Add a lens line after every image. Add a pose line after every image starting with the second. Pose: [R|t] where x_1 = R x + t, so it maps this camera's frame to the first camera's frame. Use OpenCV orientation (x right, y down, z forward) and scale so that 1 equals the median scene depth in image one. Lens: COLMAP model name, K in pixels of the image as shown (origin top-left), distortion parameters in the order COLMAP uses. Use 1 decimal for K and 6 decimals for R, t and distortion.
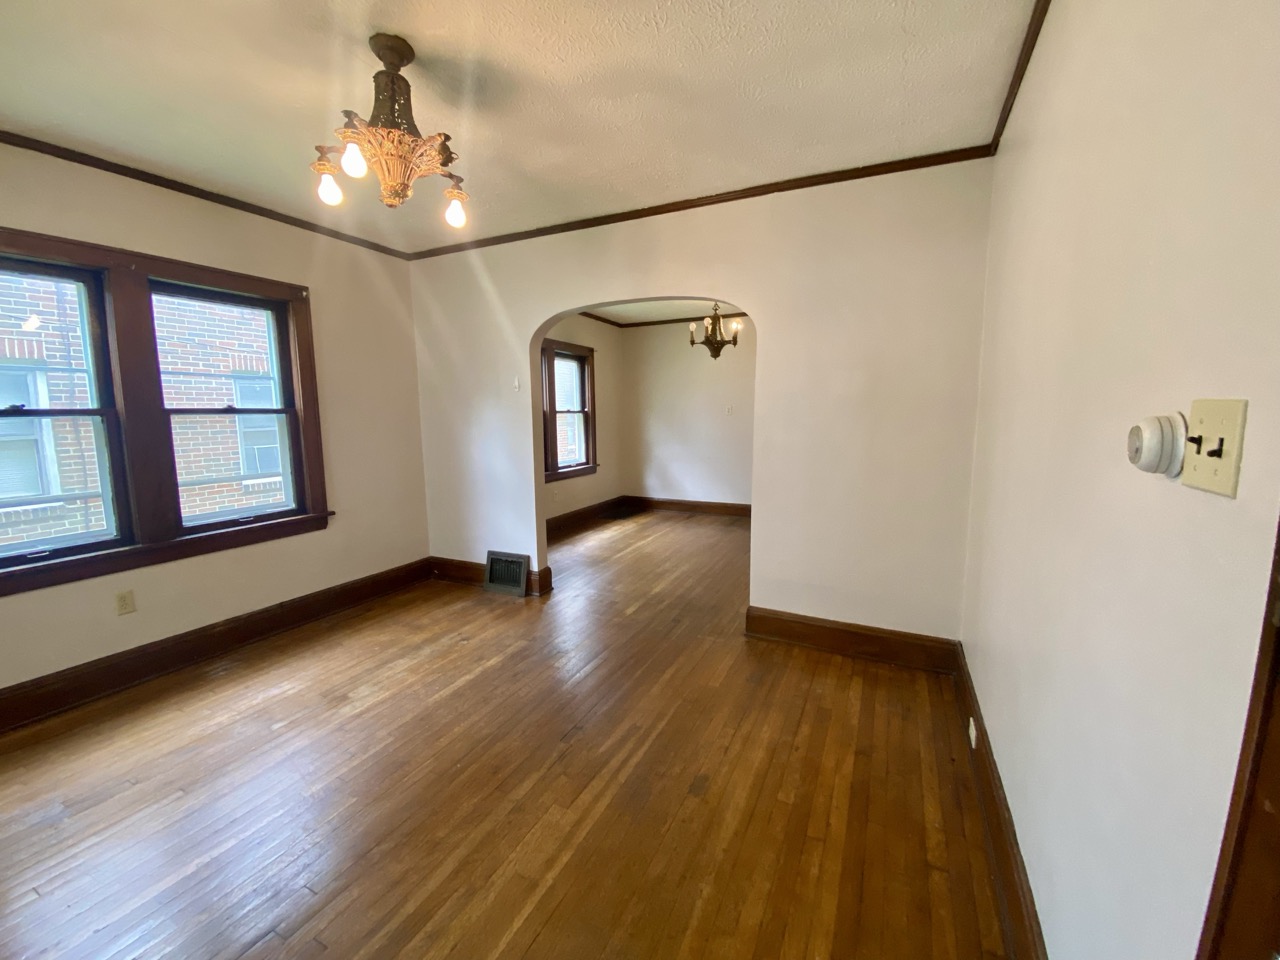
lens RADIAL K [[518.2, 0, 637.9], [0, 518.2, 479.6], [0, 0, 1]] dist [0.039711, -0.029713]
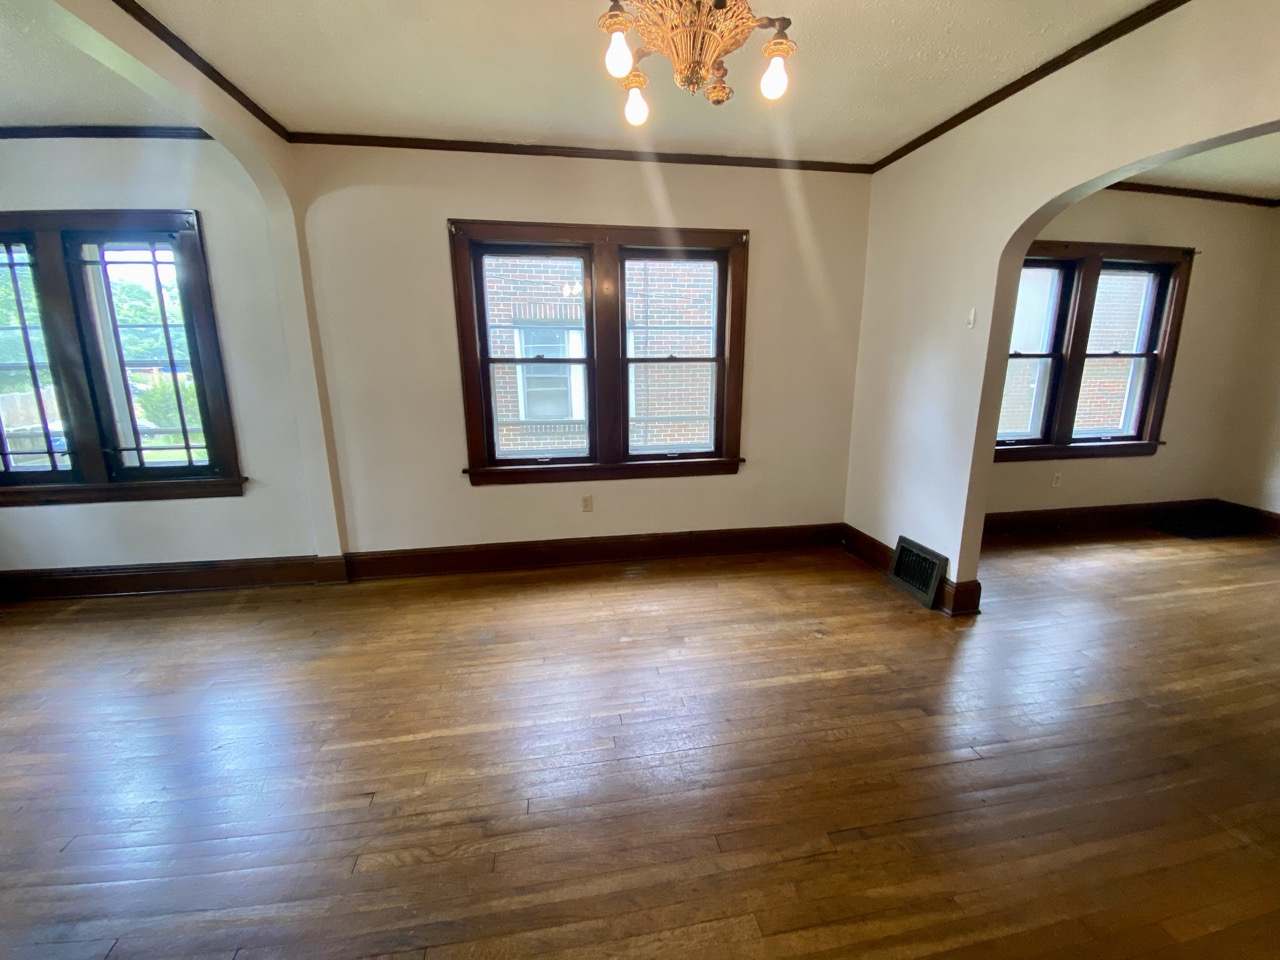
lens RADIAL K [[518.2, 0, 637.9], [0, 518.2, 479.6], [0, 0, 1]] dist [0.039711, -0.029713]
pose [[0.583320, 0.186943, -0.790437, 0.111527], [-0.100869, 0.982293, 0.157879, -0.039284], [0.805955, -0.012364, 0.591848, 0.236096]]
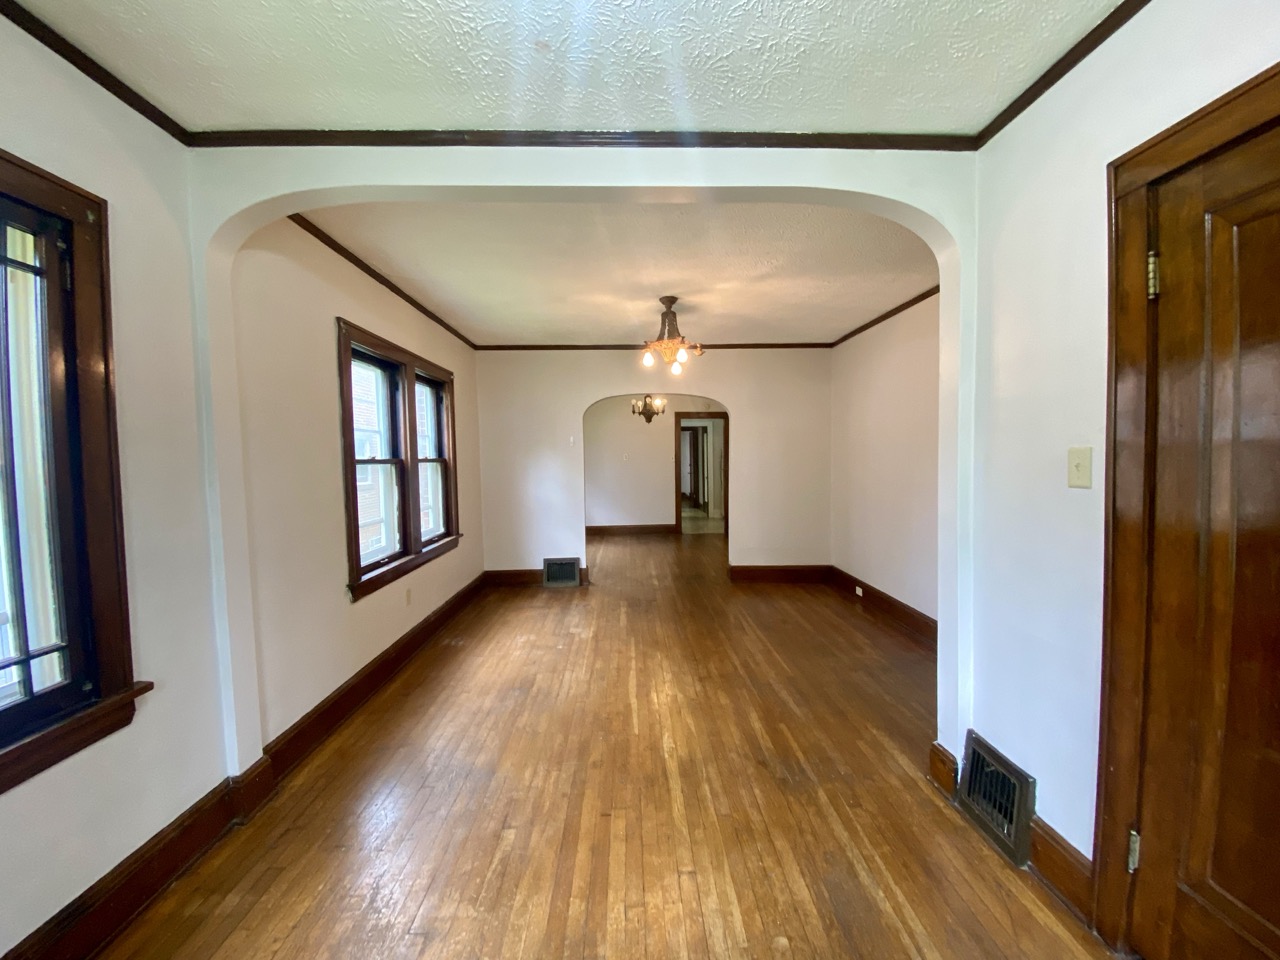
lens RADIAL K [[518.2, 0, 637.9], [0, 518.2, 479.6], [0, 0, 1]] dist [0.039711, -0.029713]
pose [[0.885800, -0.027166, 0.463272, -0.815873], [0.068503, 0.995003, -0.072637, 0.051223], [-0.458984, 0.096077, 0.883234, -0.417780]]
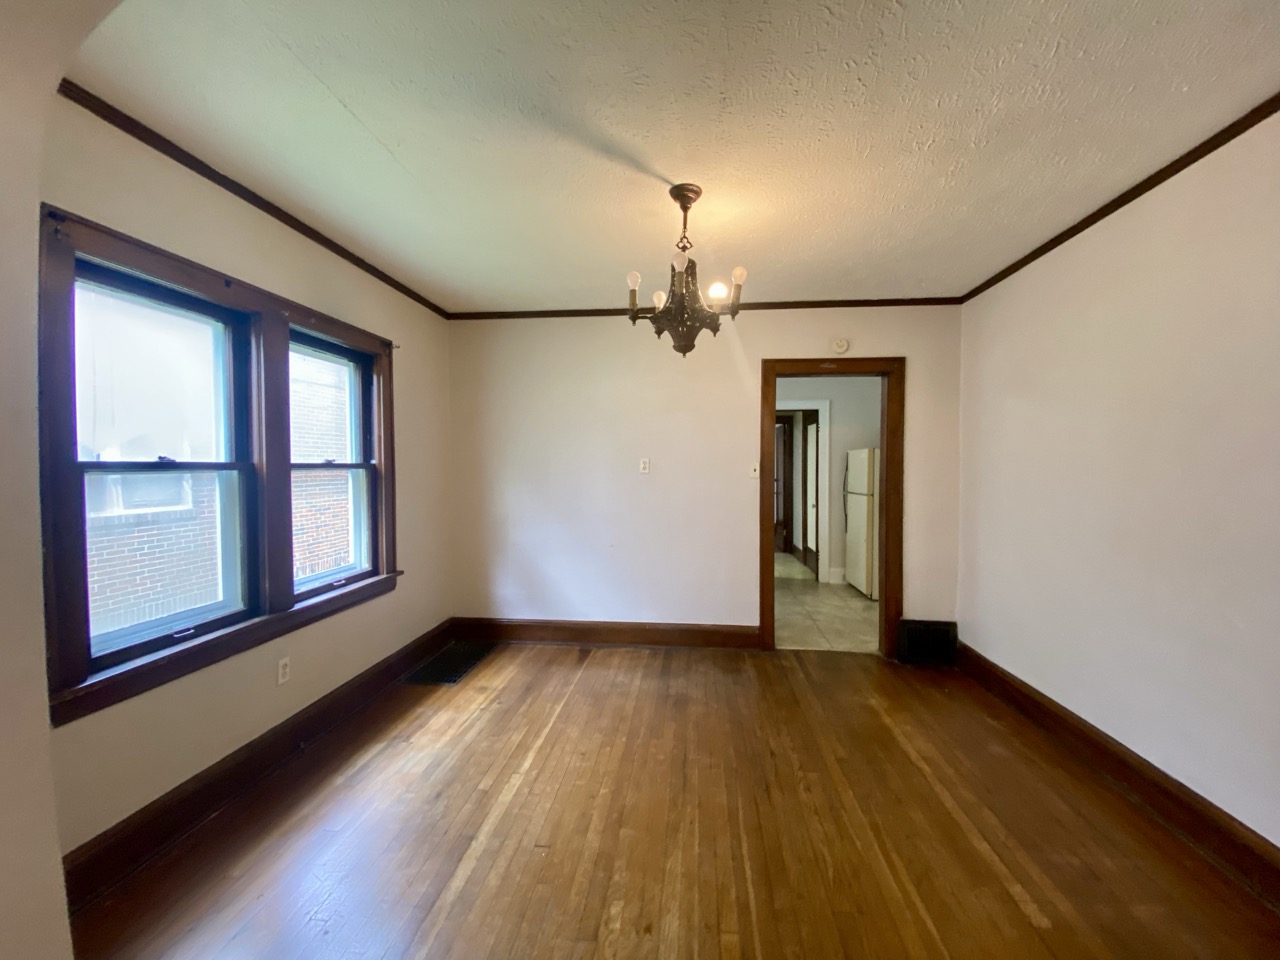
lens RADIAL K [[518.2, 0, 637.9], [0, 518.2, 479.6], [0, 0, 1]] dist [0.039711, -0.029713]
pose [[0.941095, -0.001638, 0.338139, -0.058500], [0.035159, 0.995042, -0.093030, -0.116207], [-0.336311, 0.099439, 0.936487, 0.833374]]
